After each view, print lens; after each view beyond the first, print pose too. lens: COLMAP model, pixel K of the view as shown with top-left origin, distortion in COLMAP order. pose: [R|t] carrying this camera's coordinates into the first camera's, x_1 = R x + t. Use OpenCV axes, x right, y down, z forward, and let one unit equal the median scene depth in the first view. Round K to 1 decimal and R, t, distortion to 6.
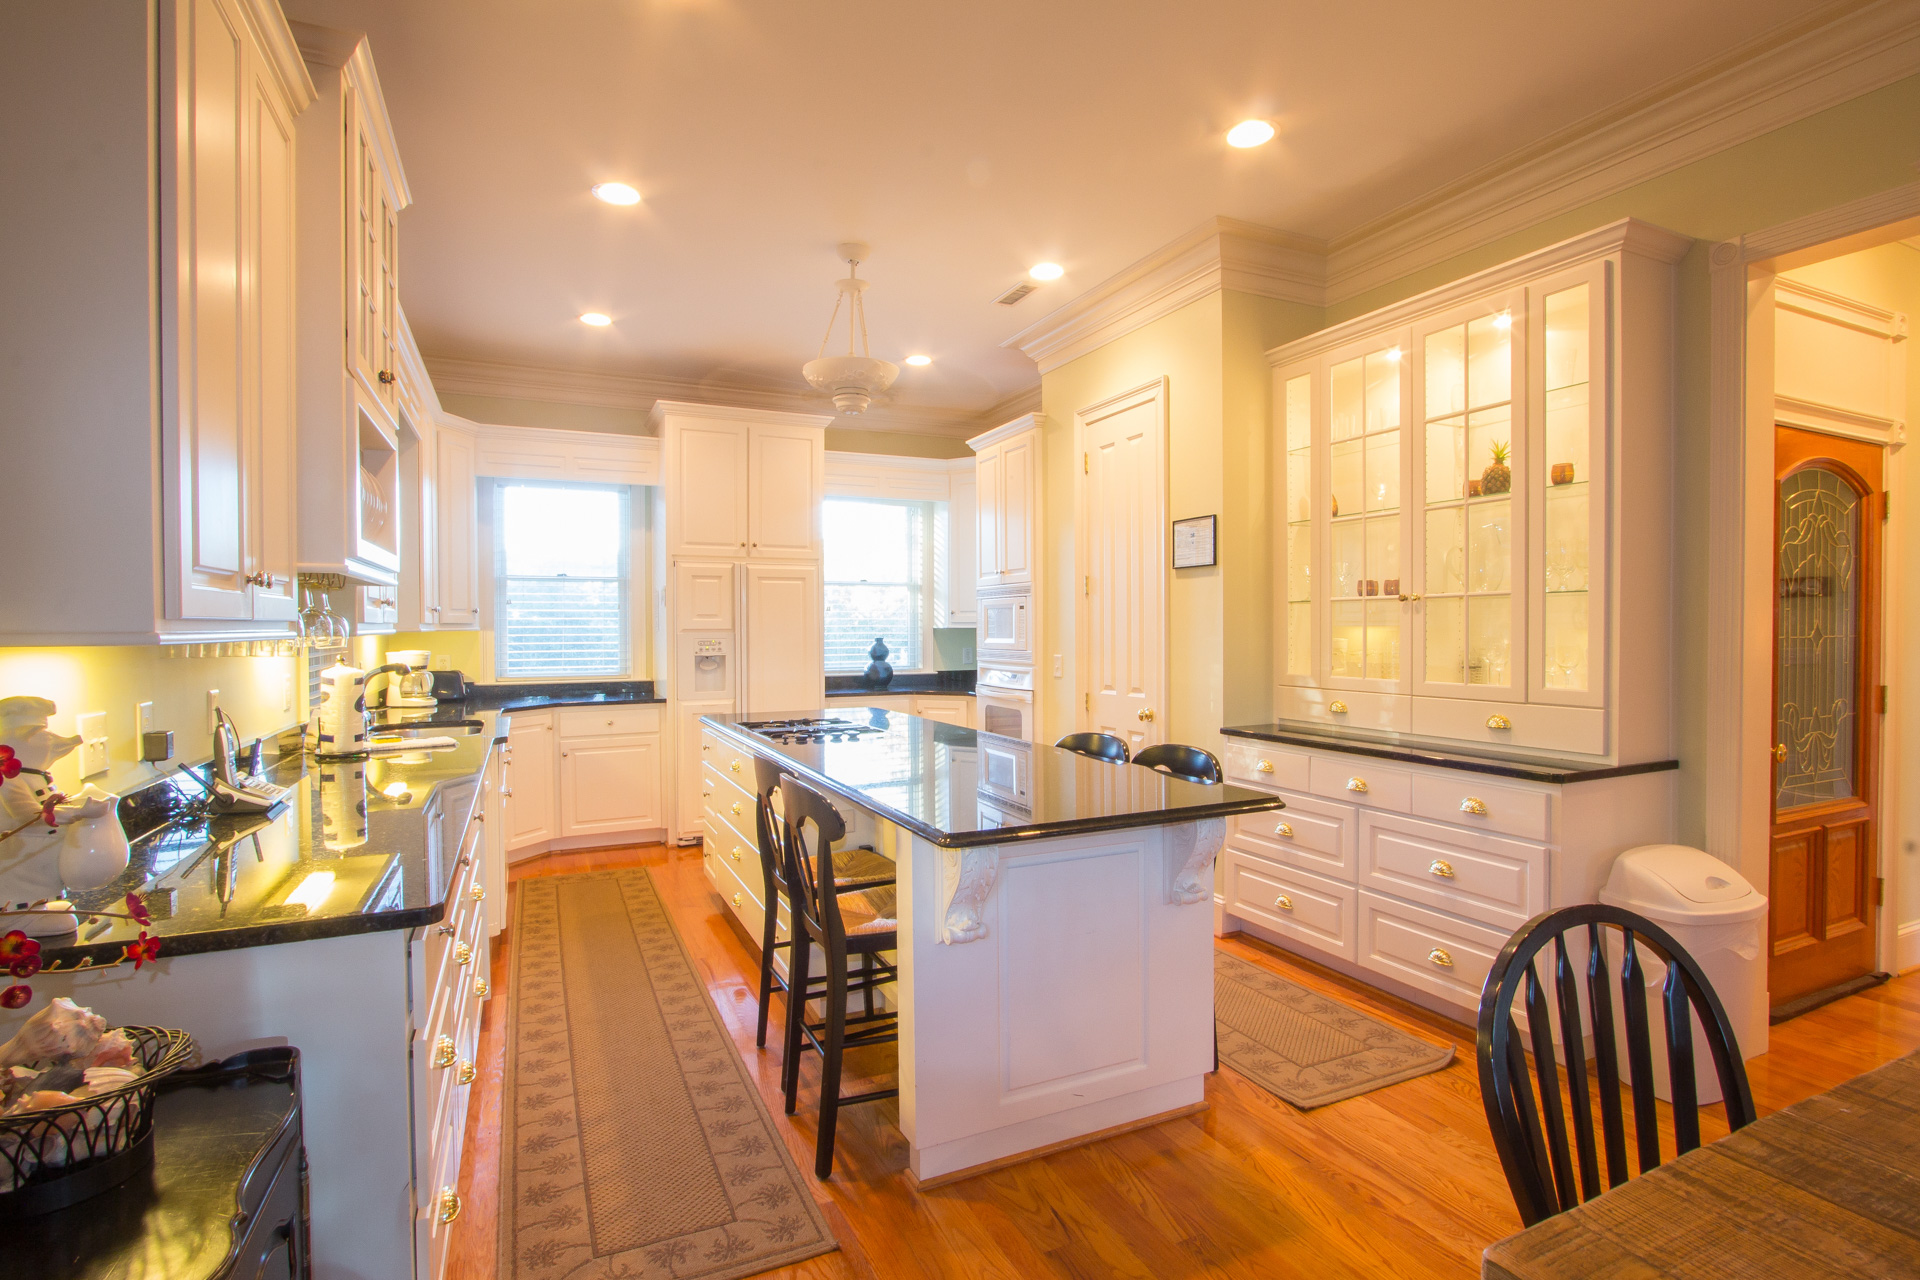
lens RADIAL K [[909.5, 0, 960.0], [0, 909.5, 631.3], [0, 0, 1]] dist [0.000458, 0.000144]
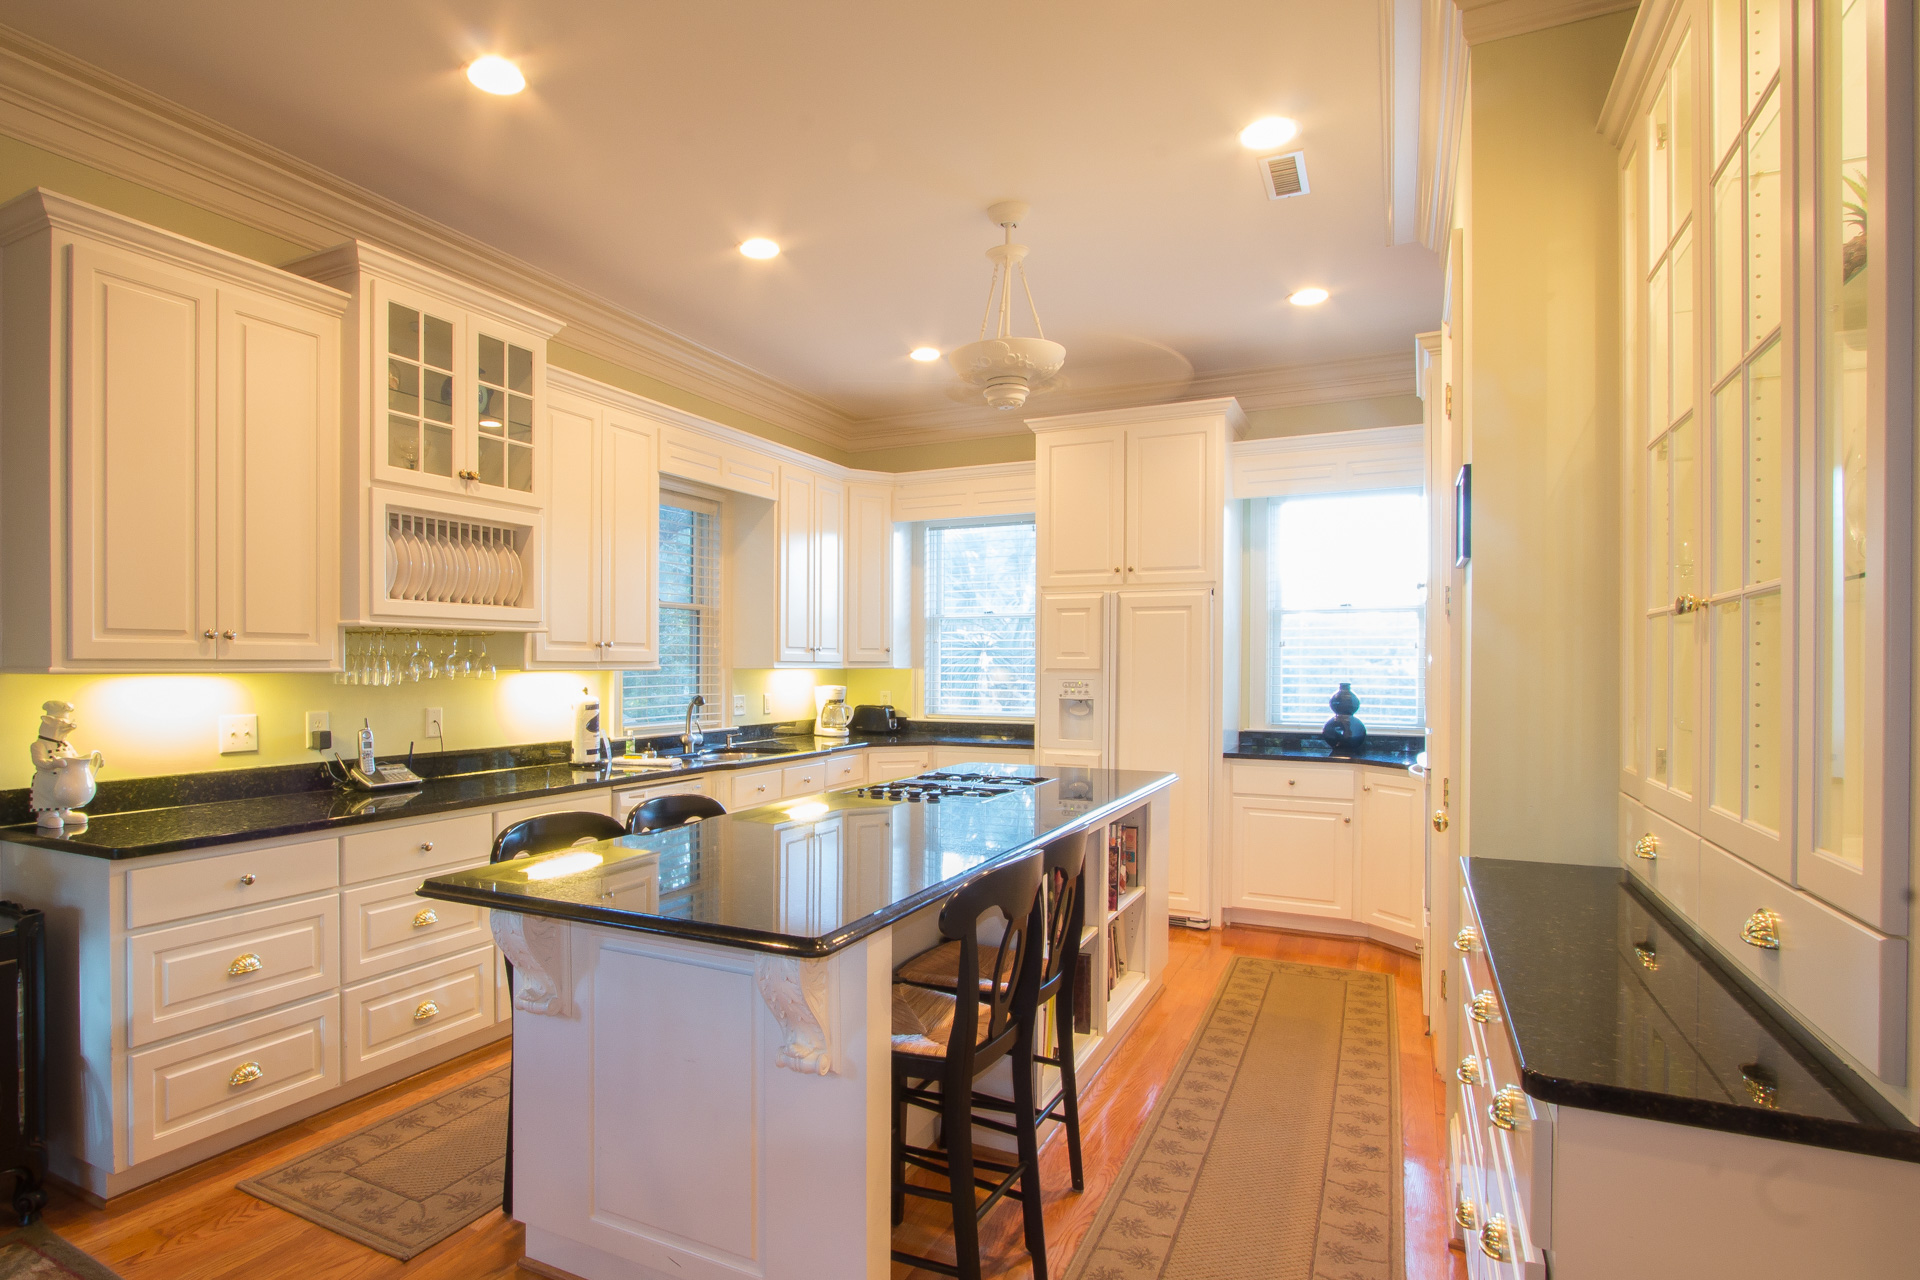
lens RADIAL K [[1080.4, 0, 960.5], [0, 1080.4, 663.3], [0, 0, 1]] dist [0.030085, -0.000012]
pose [[0.606833, 0.004561, -0.794816, 0.485962], [-0.009800, 0.999950, -0.001744, -0.005094], [0.794769, 0.008847, 0.606848, 0.281665]]
